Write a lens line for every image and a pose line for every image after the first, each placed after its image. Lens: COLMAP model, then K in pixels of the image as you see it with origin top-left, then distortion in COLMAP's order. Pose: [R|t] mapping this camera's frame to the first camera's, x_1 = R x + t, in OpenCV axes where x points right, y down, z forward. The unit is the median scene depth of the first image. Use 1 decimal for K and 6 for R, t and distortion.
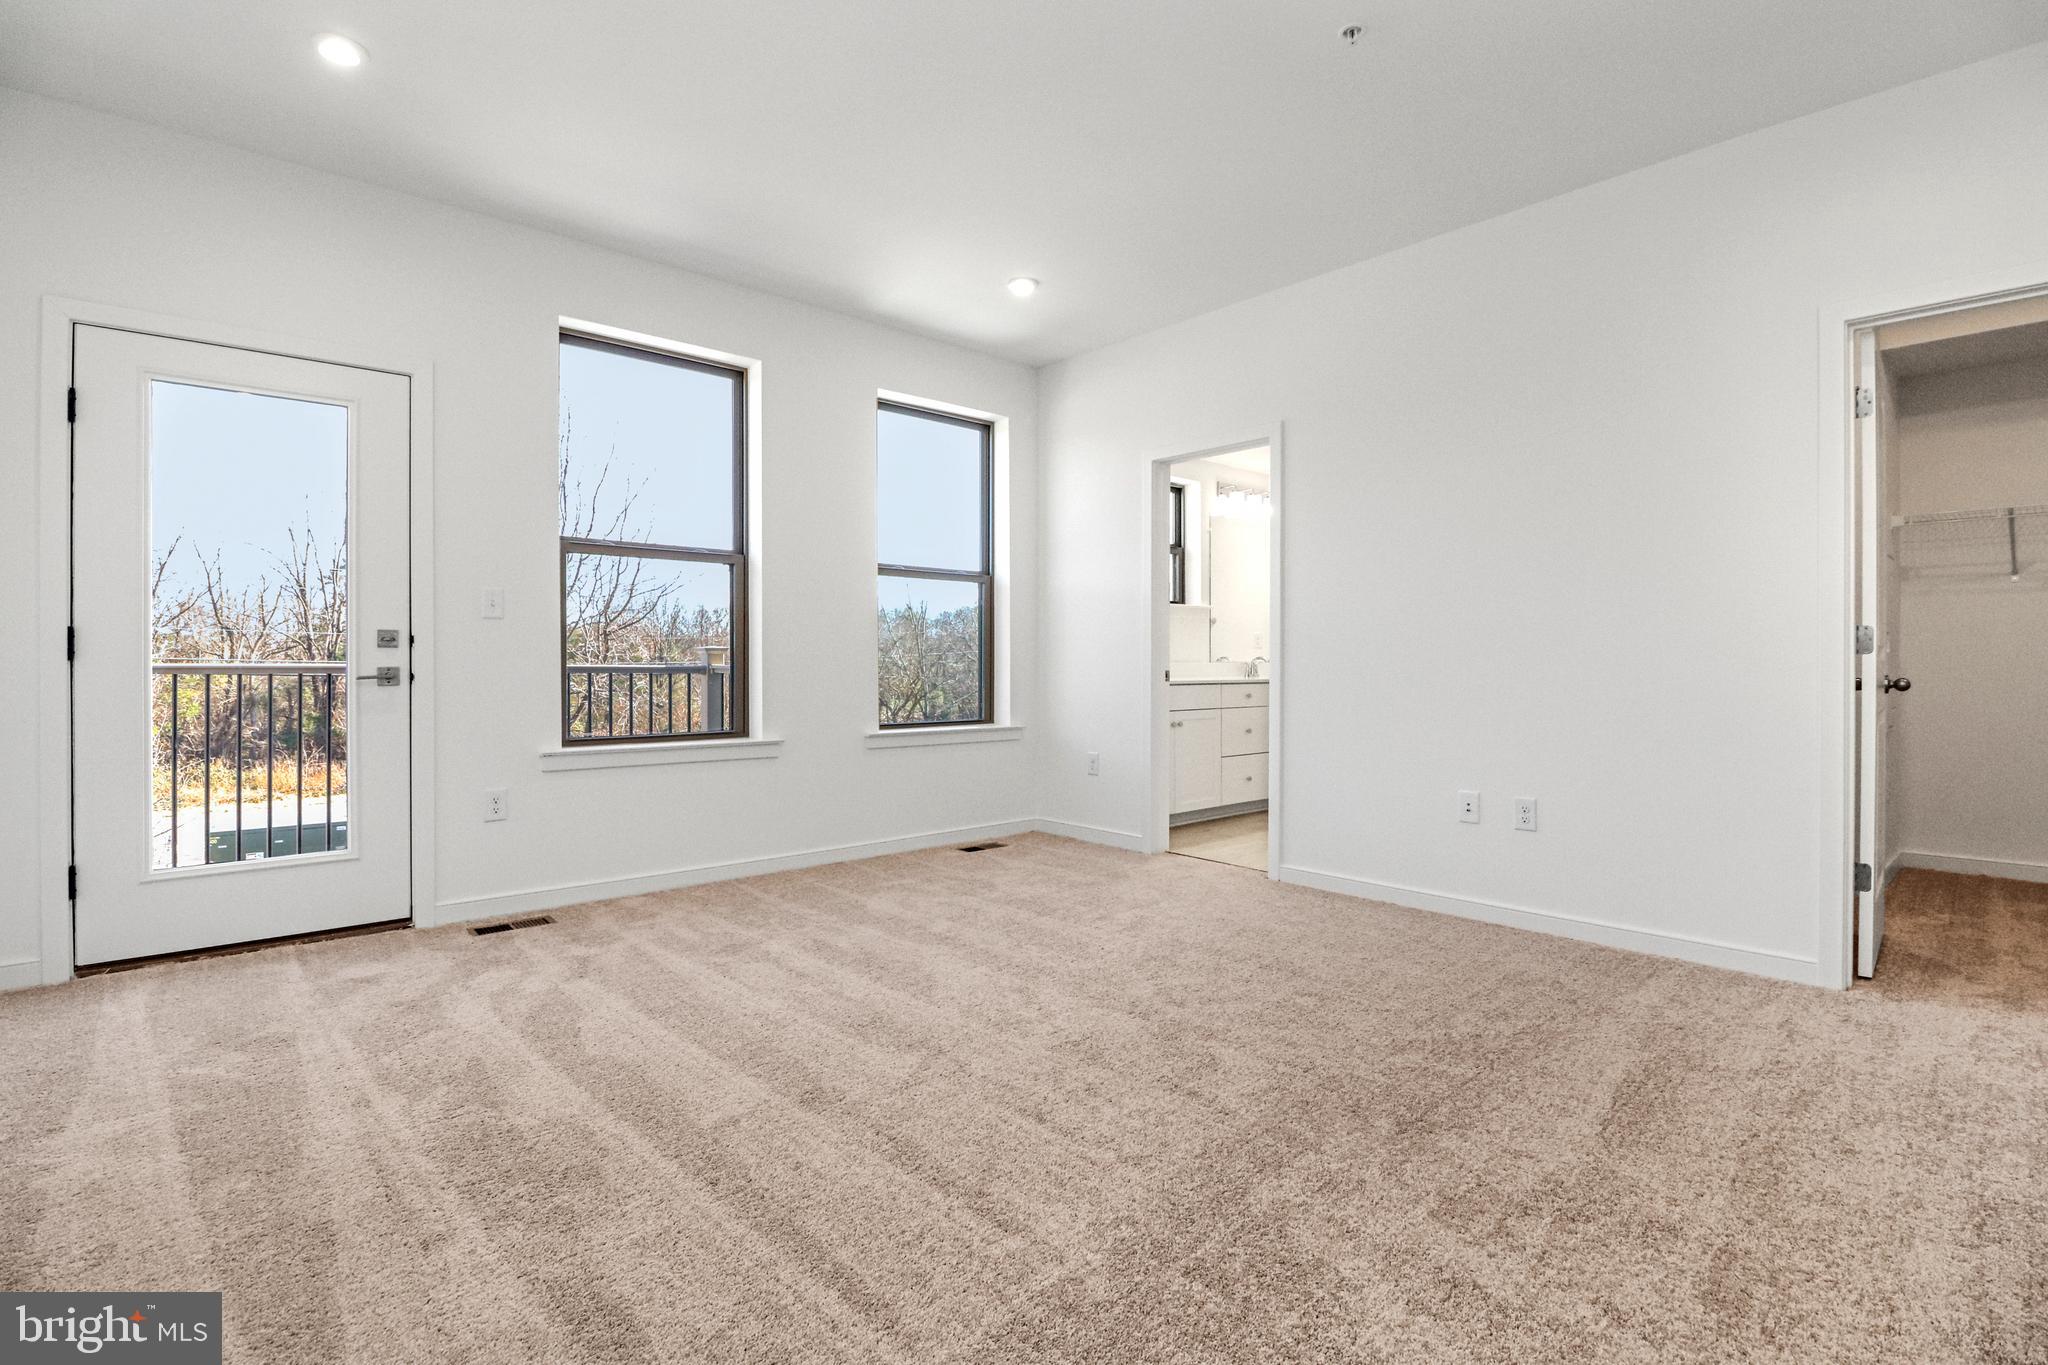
lens RADIAL K [[941.8, 0, 1052.2], [0, 941.8, 662.8], [0, 0, 1]] dist [0.003691, -0.013529]
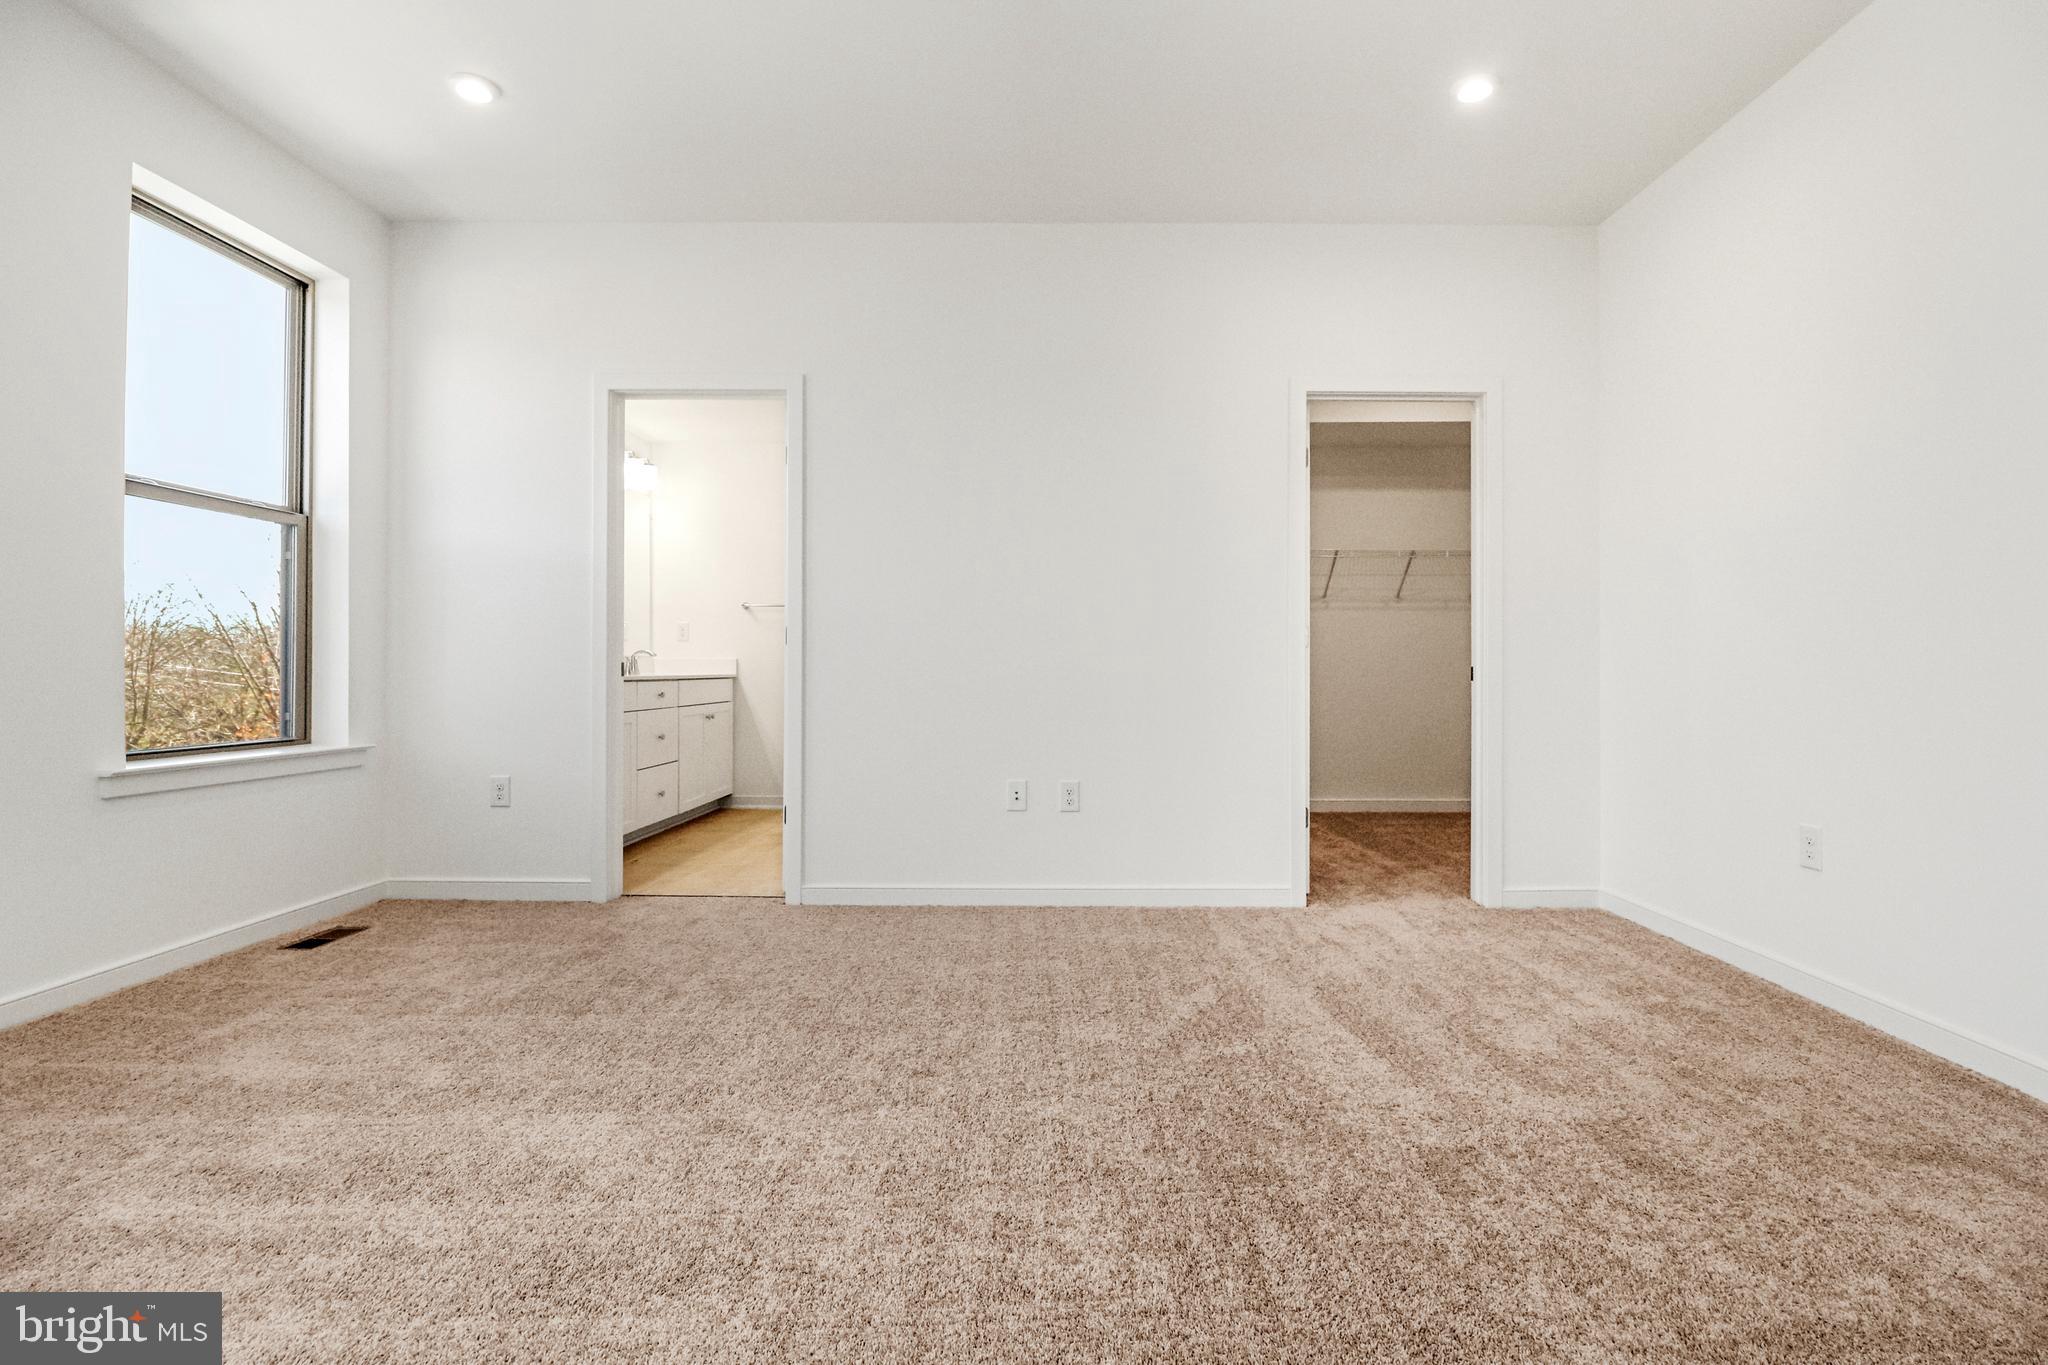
lens RADIAL K [[941.8, 0, 1052.2], [0, 941.8, 662.8], [0, 0, 1]] dist [0.003691, -0.013529]
pose [[0.685592, 0.005744, 0.727963, -0.215725], [-0.003233, 0.999983, -0.004845, 0.011984], [-0.727979, 0.000968, 0.685599, 0.220558]]
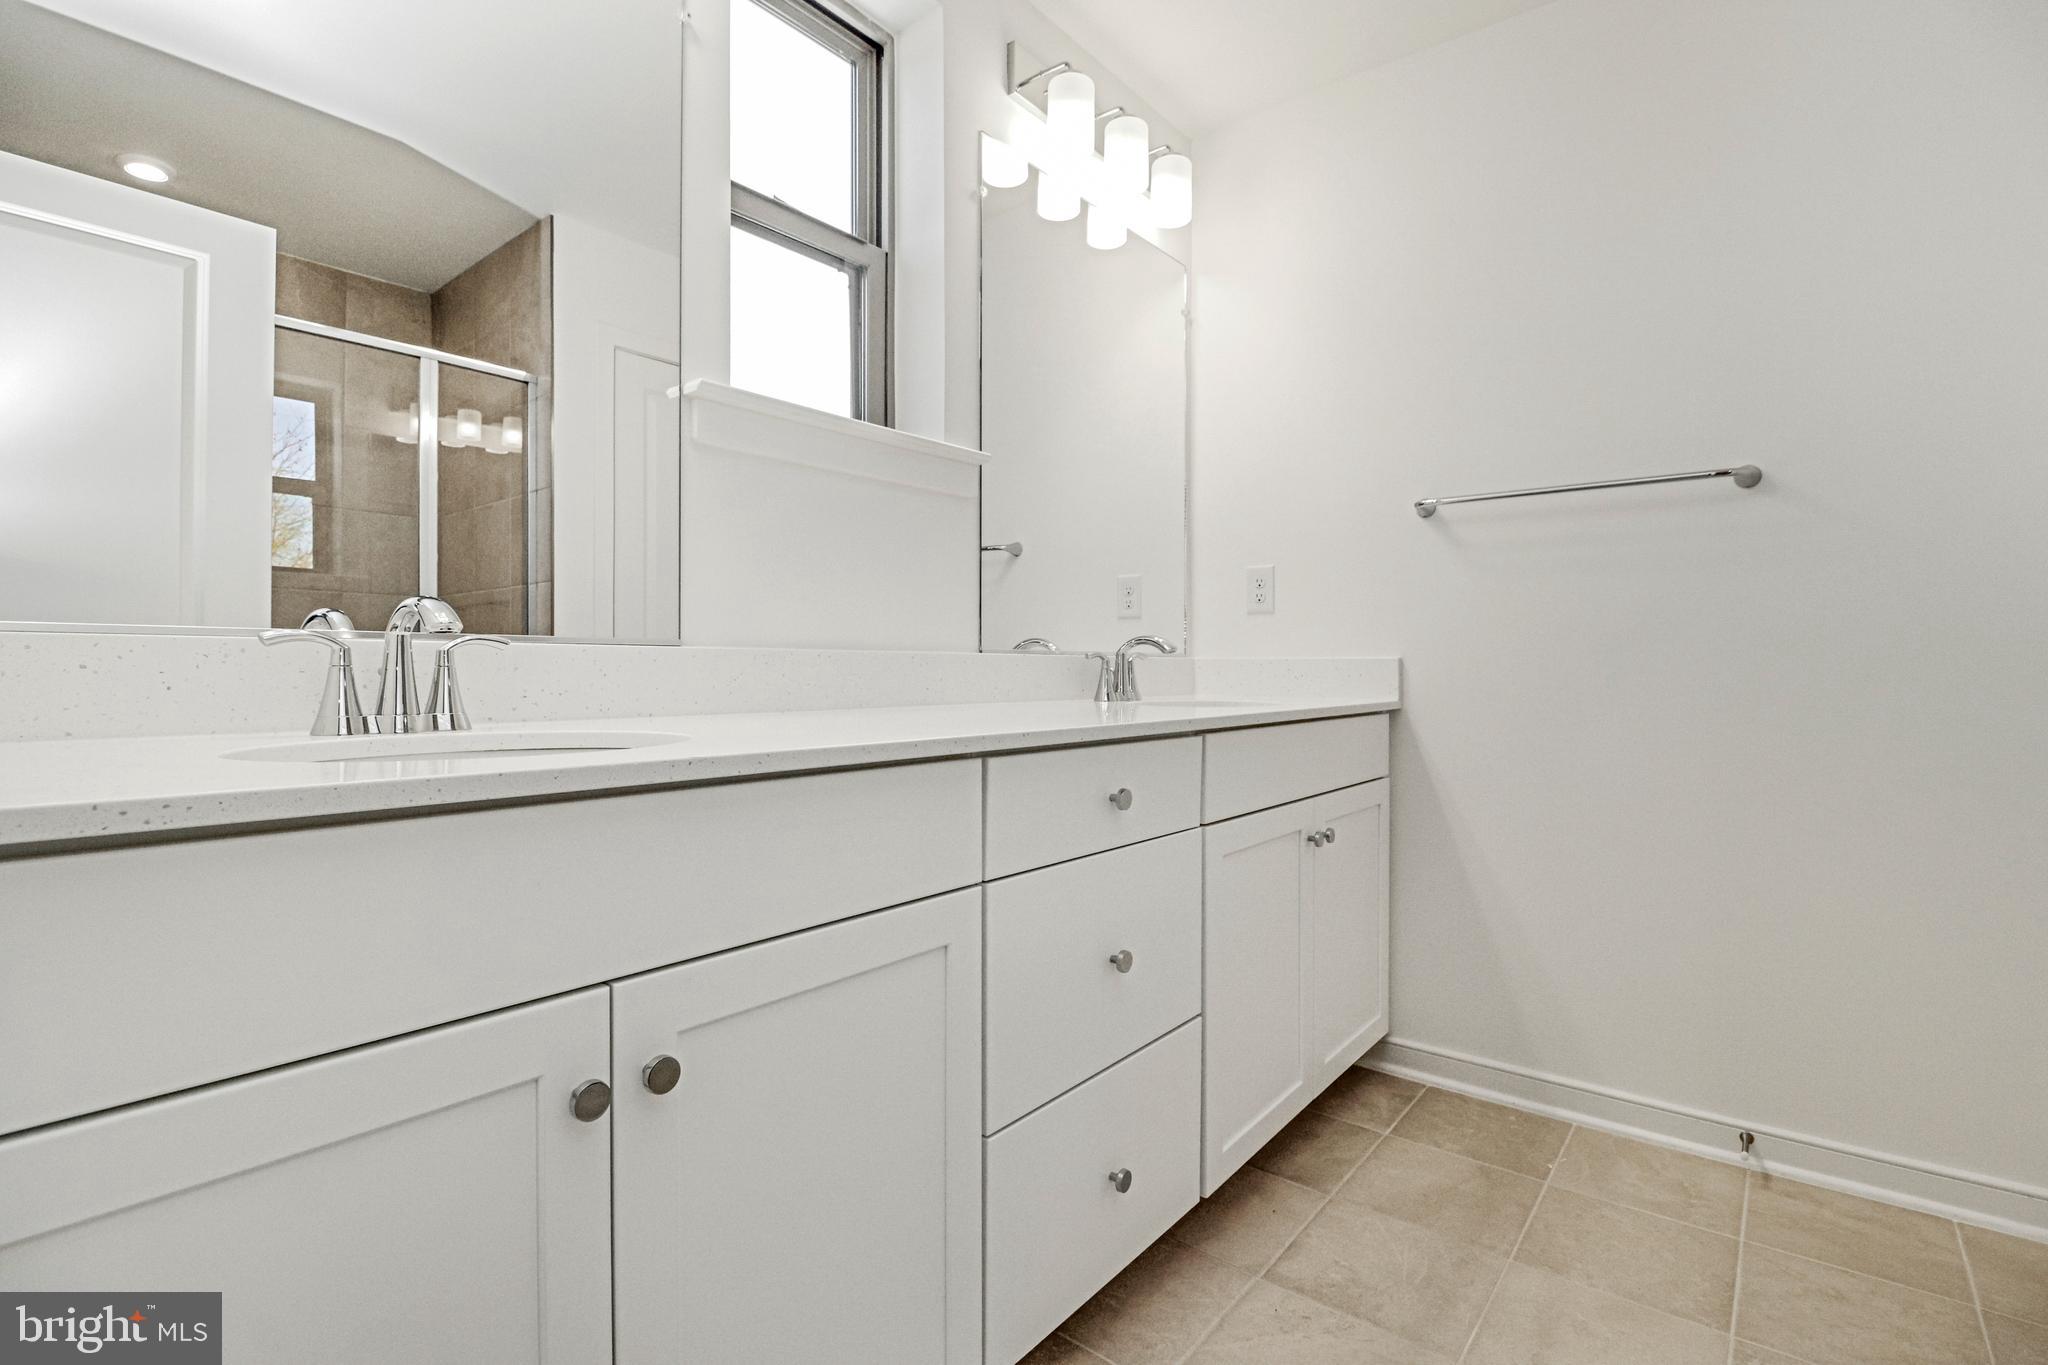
lens RADIAL K [[941.8, 0, 1052.2], [0, 941.8, 662.8], [0, 0, 1]] dist [0.003691, -0.013529]
pose [[0.988317, -0.002433, 0.152392, 0.208581], [0.001719, 0.999987, 0.004816, 0.002169], [-0.152402, -0.004498, 0.988308, 1.026518]]
